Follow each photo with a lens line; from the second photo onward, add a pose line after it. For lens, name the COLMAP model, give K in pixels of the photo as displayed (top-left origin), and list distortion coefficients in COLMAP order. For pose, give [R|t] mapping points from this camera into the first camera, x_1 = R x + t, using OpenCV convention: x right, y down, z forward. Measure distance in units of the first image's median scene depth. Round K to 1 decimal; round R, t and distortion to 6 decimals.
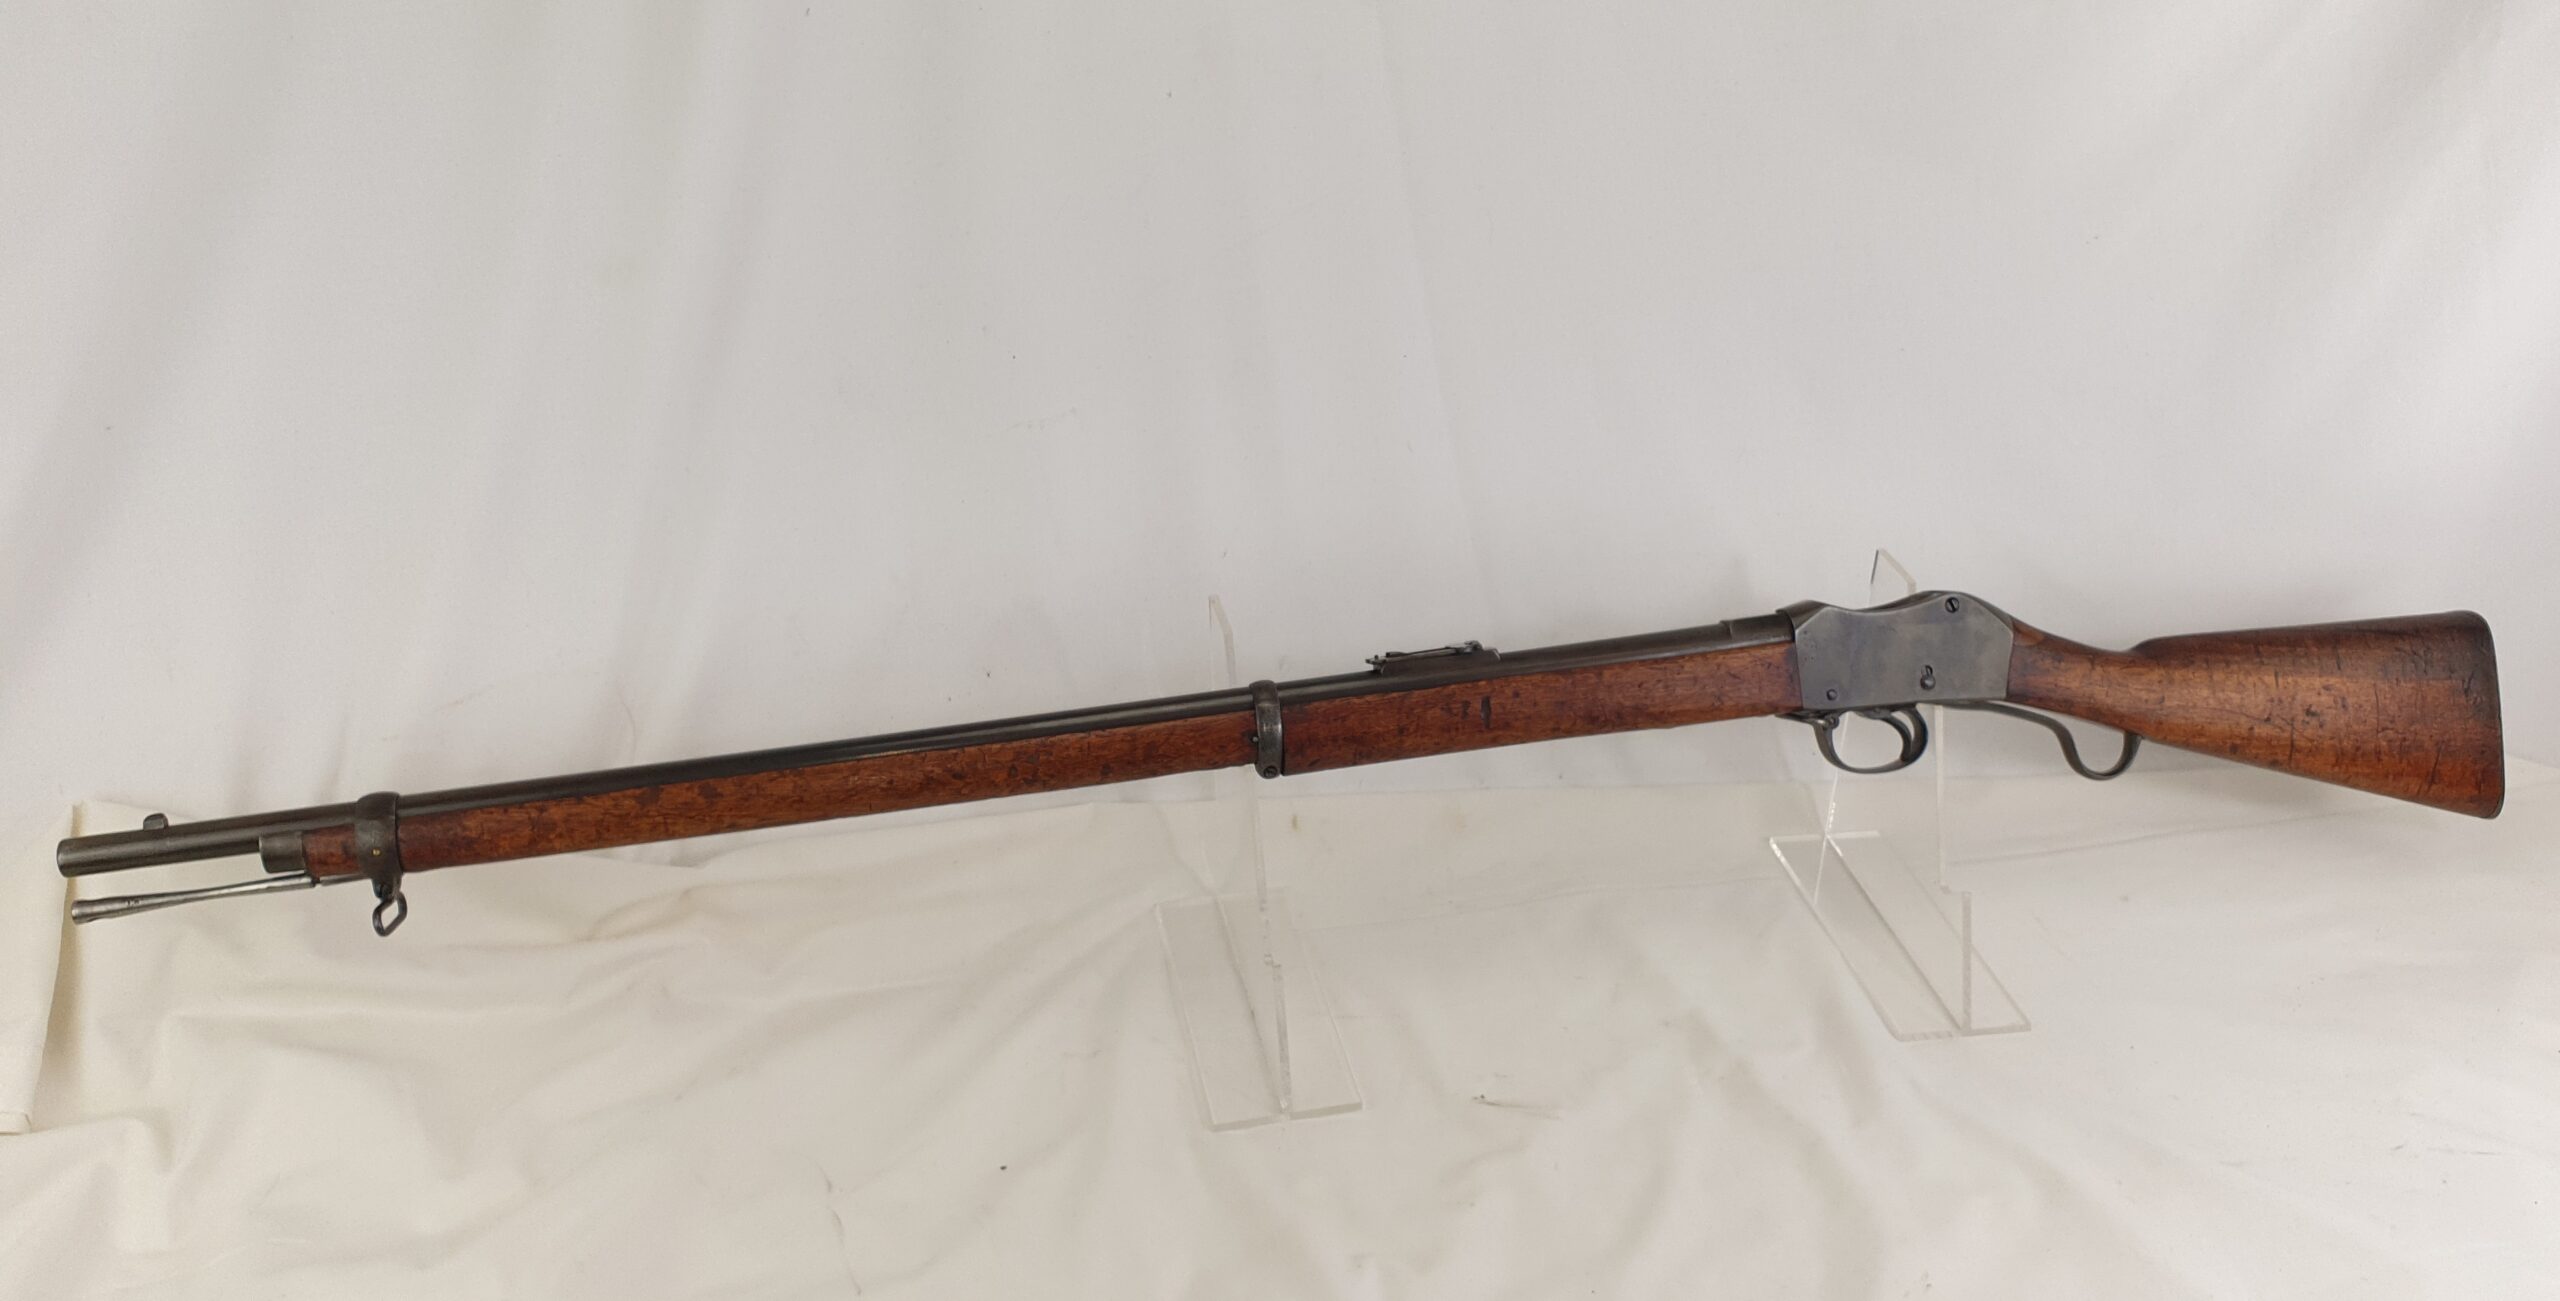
lens RADIAL K [[2070.4, 0, 1280.0], [0, 2070.4, 650.5], [0, 0, 1]] dist [-0.156596, 0.141578]
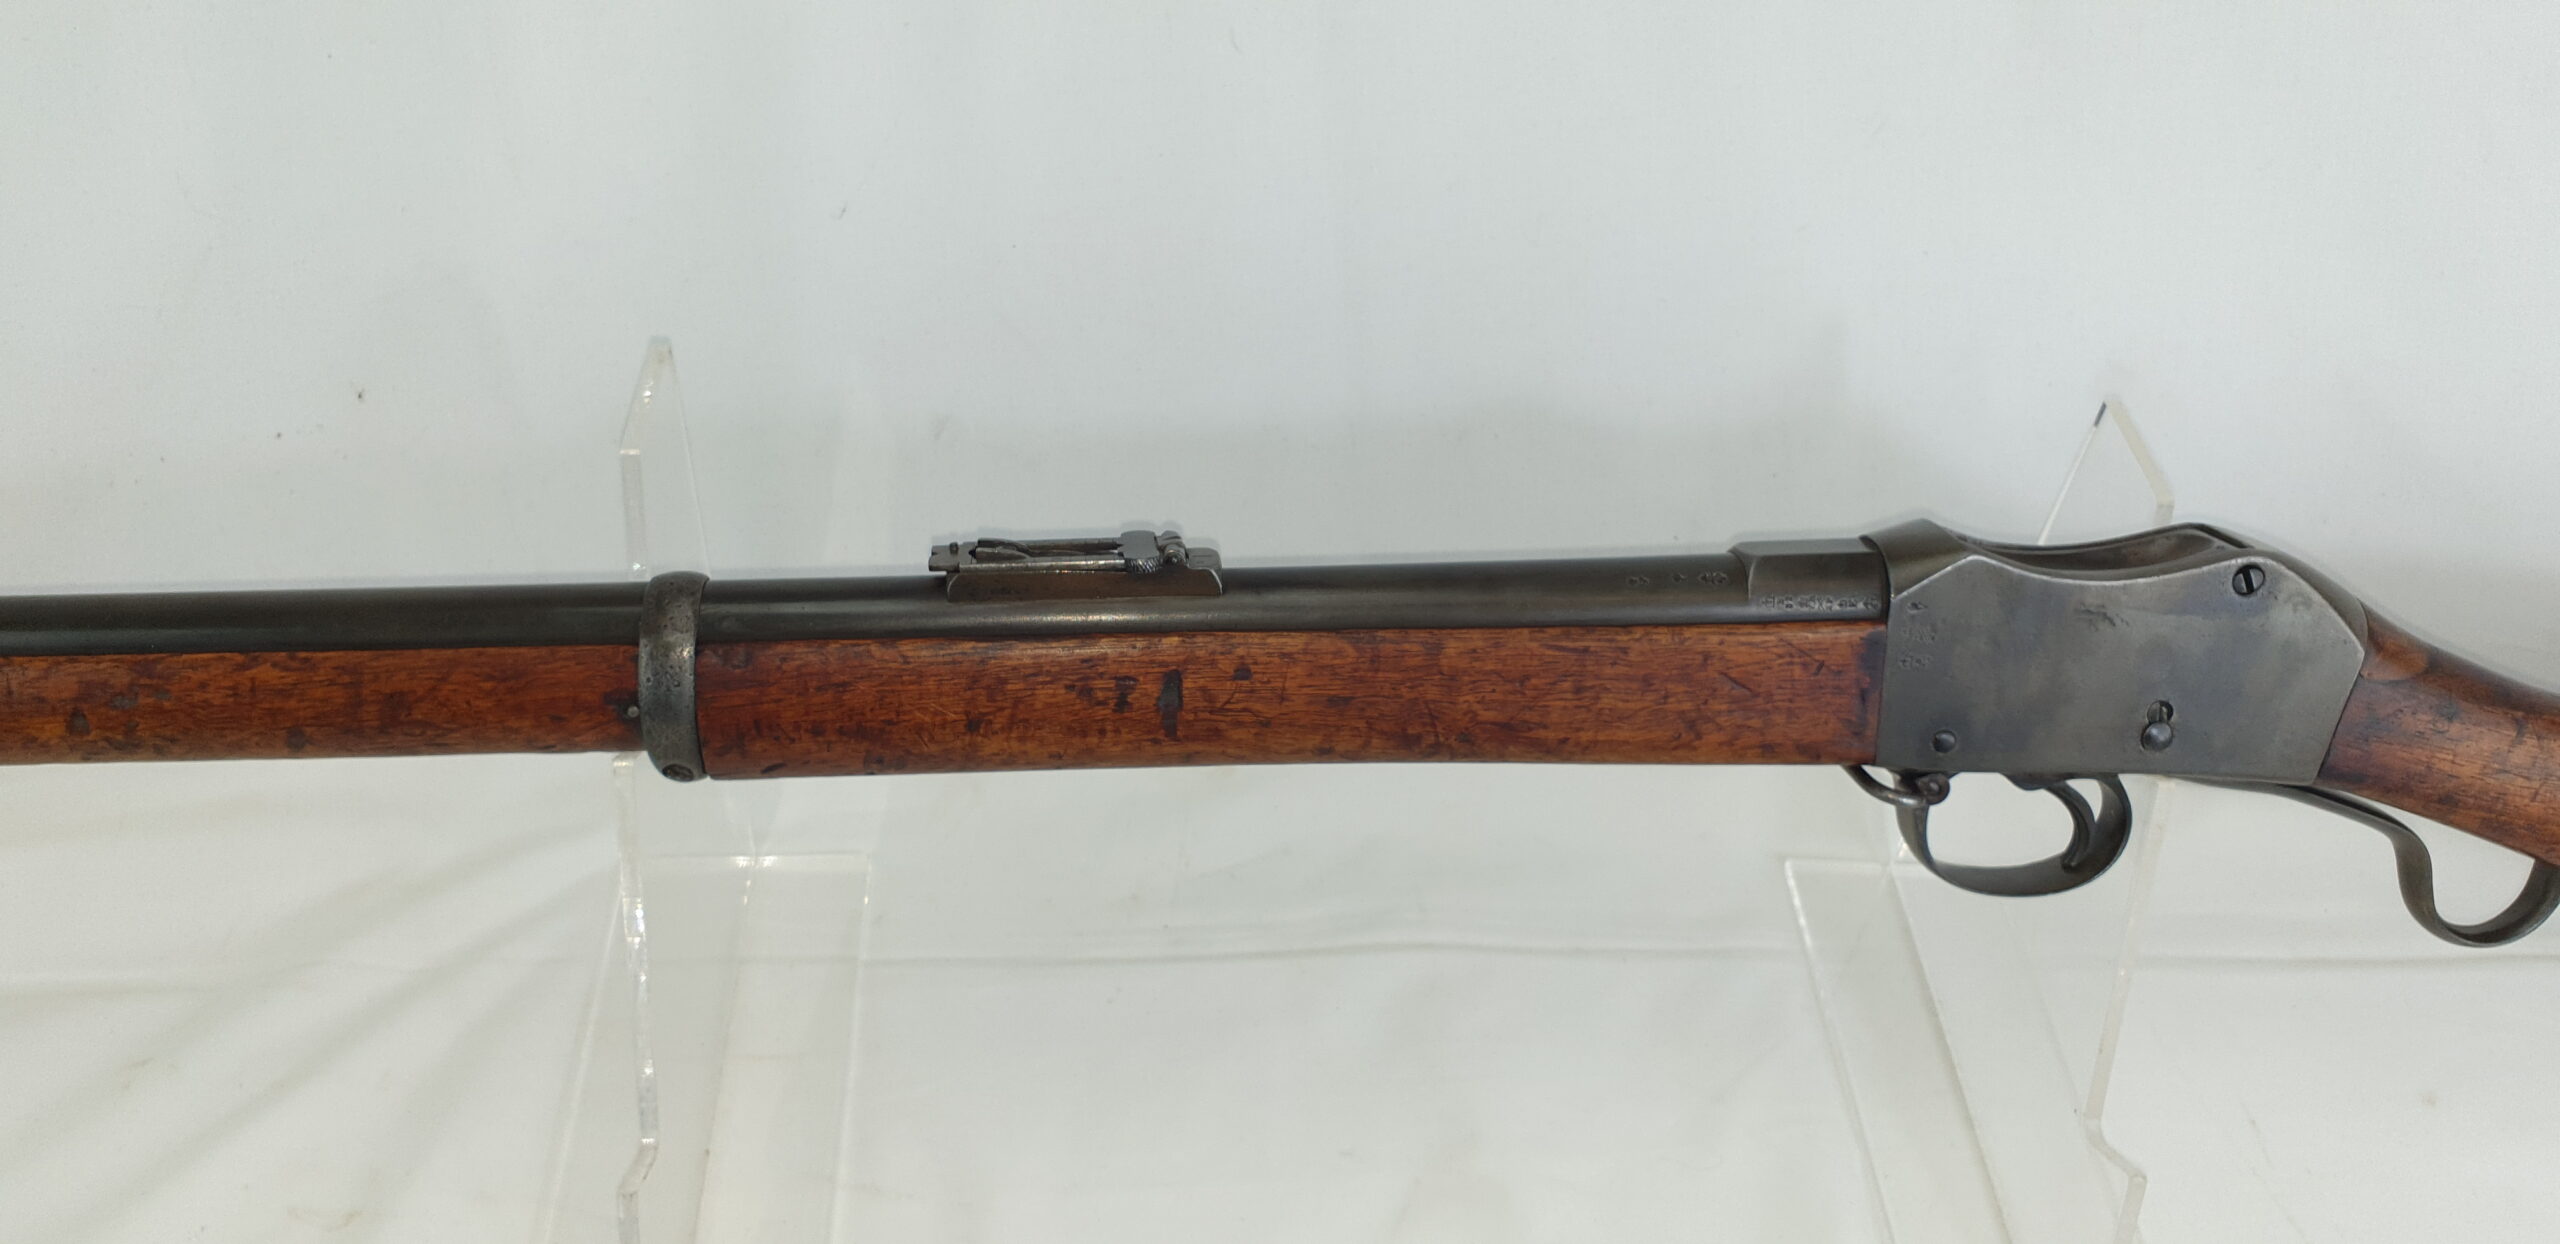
lens RADIAL K [[1970.0, 0, 1280.0], [0, 1970.0, 622.0], [0, 0, 1]] dist [0.006369, -0.061211]
pose [[0.987795, 0.146777, -0.052123, 0.145114], [-0.131646, 0.965600, 0.224247, -0.090257], [0.083244, -0.214649, 0.973137, 0.579215]]
